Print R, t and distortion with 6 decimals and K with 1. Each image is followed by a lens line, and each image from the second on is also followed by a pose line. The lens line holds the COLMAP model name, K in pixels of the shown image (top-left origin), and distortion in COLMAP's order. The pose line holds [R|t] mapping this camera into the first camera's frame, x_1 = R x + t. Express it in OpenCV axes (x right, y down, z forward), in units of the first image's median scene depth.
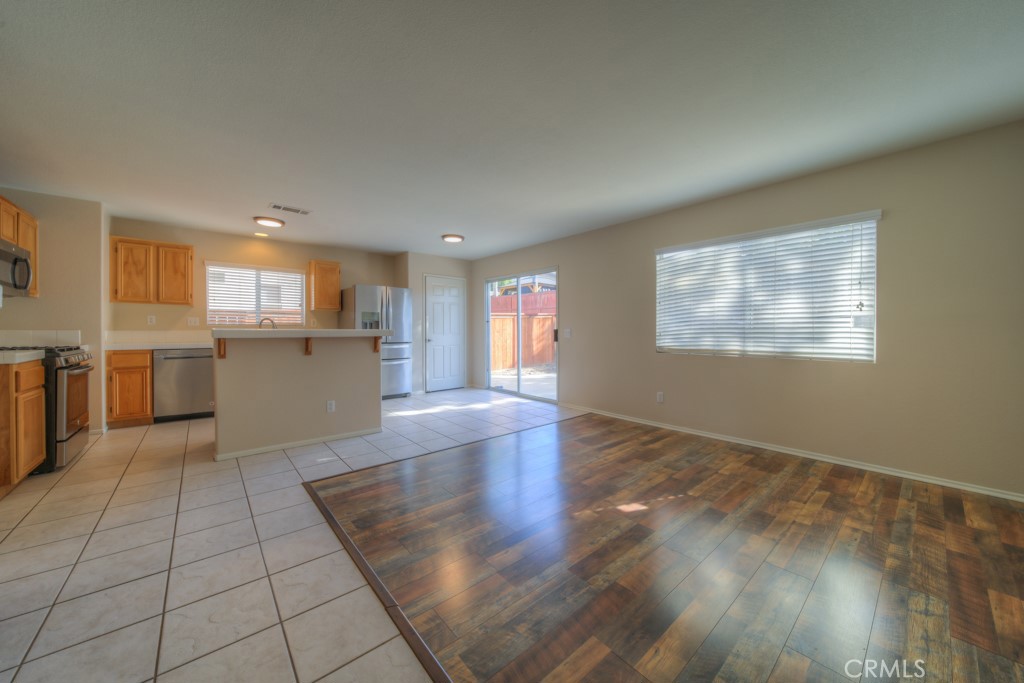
lens RADIAL K [[362.2, 0, 511.8], [0, 362.2, 331.4], [0, 0, 1]] dist [0.000069, -0.000037]
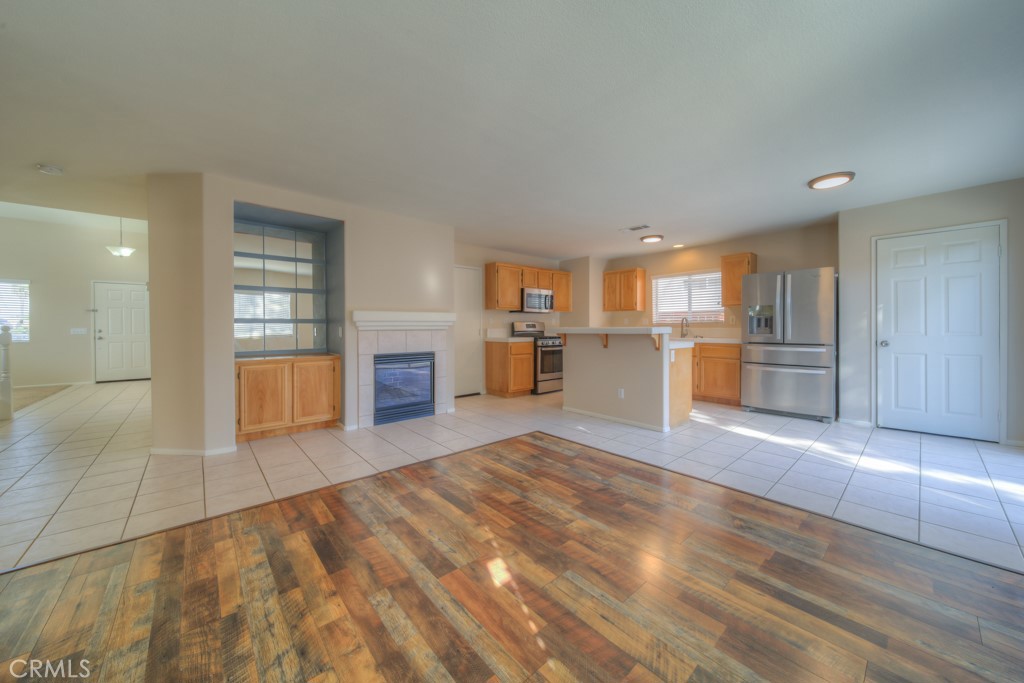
lens RADIAL K [[362.2, 0, 511.8], [0, 362.2, 331.4], [0, 0, 1]] dist [0.000069, -0.000037]
pose [[0.006447, 0.005938, -0.999962, 0.570839], [0.002398, 0.999979, 0.005954, -0.000273], [0.999976, -0.002437, 0.006432, 0.553544]]
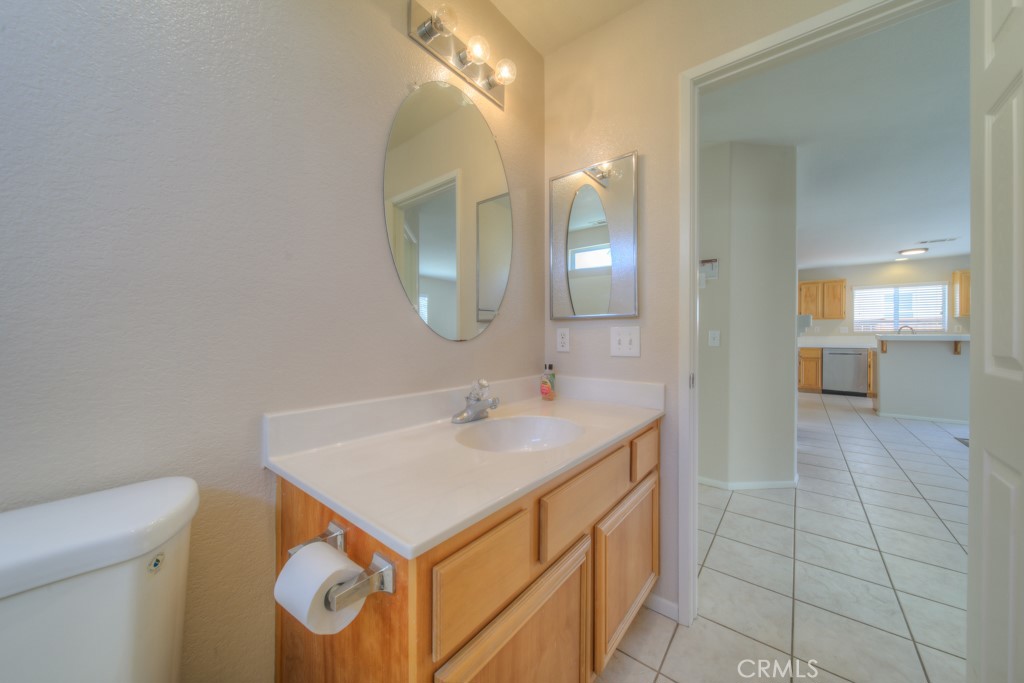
lens RADIAL K [[356.5, 0, 520.3], [0, 356.5, 337.7], [0, 0, 1]] dist [-0.000216, 0.000021]
pose [[0.196411, 0.002814, -0.980518, 0.311871], [-0.002221, 0.999995, 0.002425, 0.004383], [0.980519, 0.001702, 0.196416, -0.642139]]
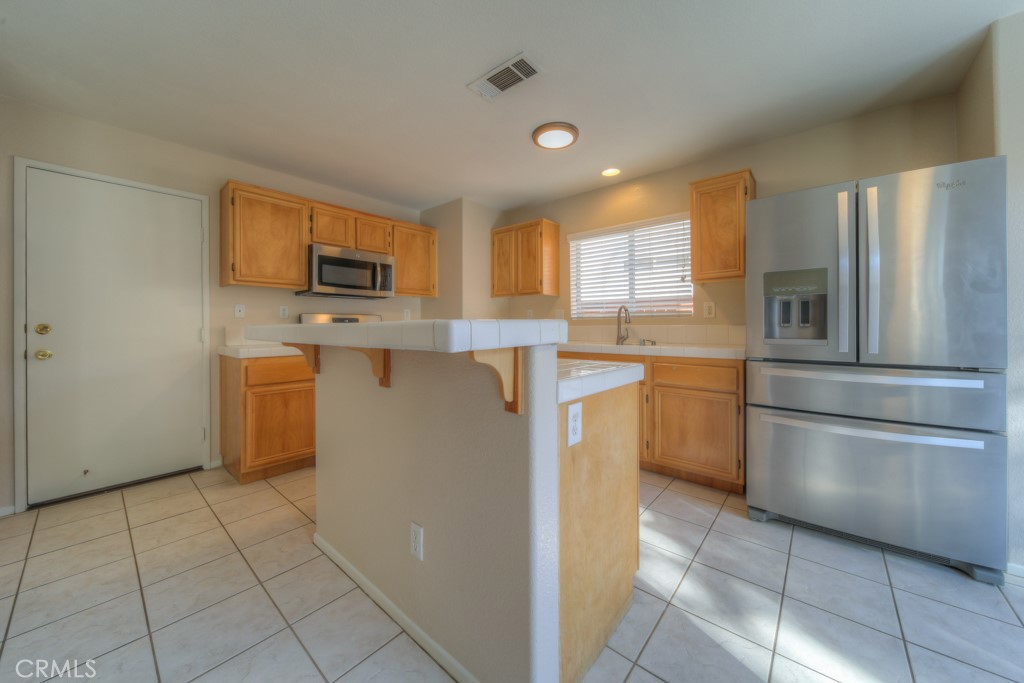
lens RADIAL K [[366.9, 0, 512.2], [0, 366.9, 326.6], [0, 0, 1]] dist [-0.000578, -0.000070]
pose [[0.146457, -0.002754, -0.989213, -0.113481], [0.004234, 0.999989, -0.002157, -0.000055], [0.989208, -0.003873, 0.146467, 0.895084]]
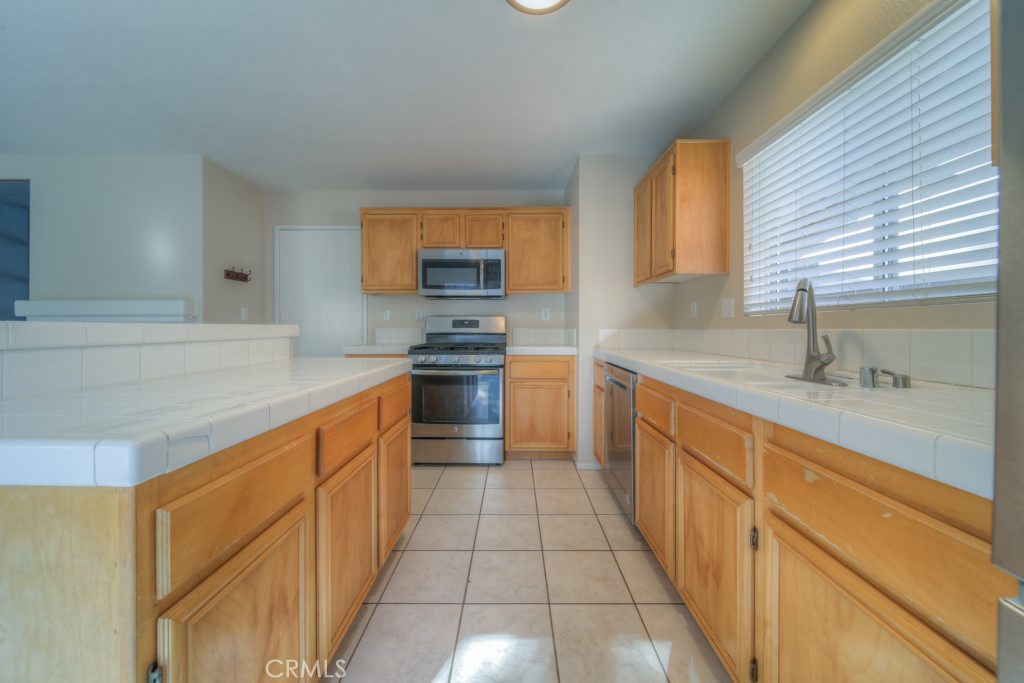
lens RADIAL K [[362.2, 0, 511.8], [0, 362.2, 331.4], [0, 0, 1]] dist [0.000069, -0.000037]
pose [[-0.659524, 0.002088, -0.751680, -0.448673], [-0.004093, 0.999971, 0.006370, -0.002846], [0.751672, 0.007277, -0.659497, 1.252640]]
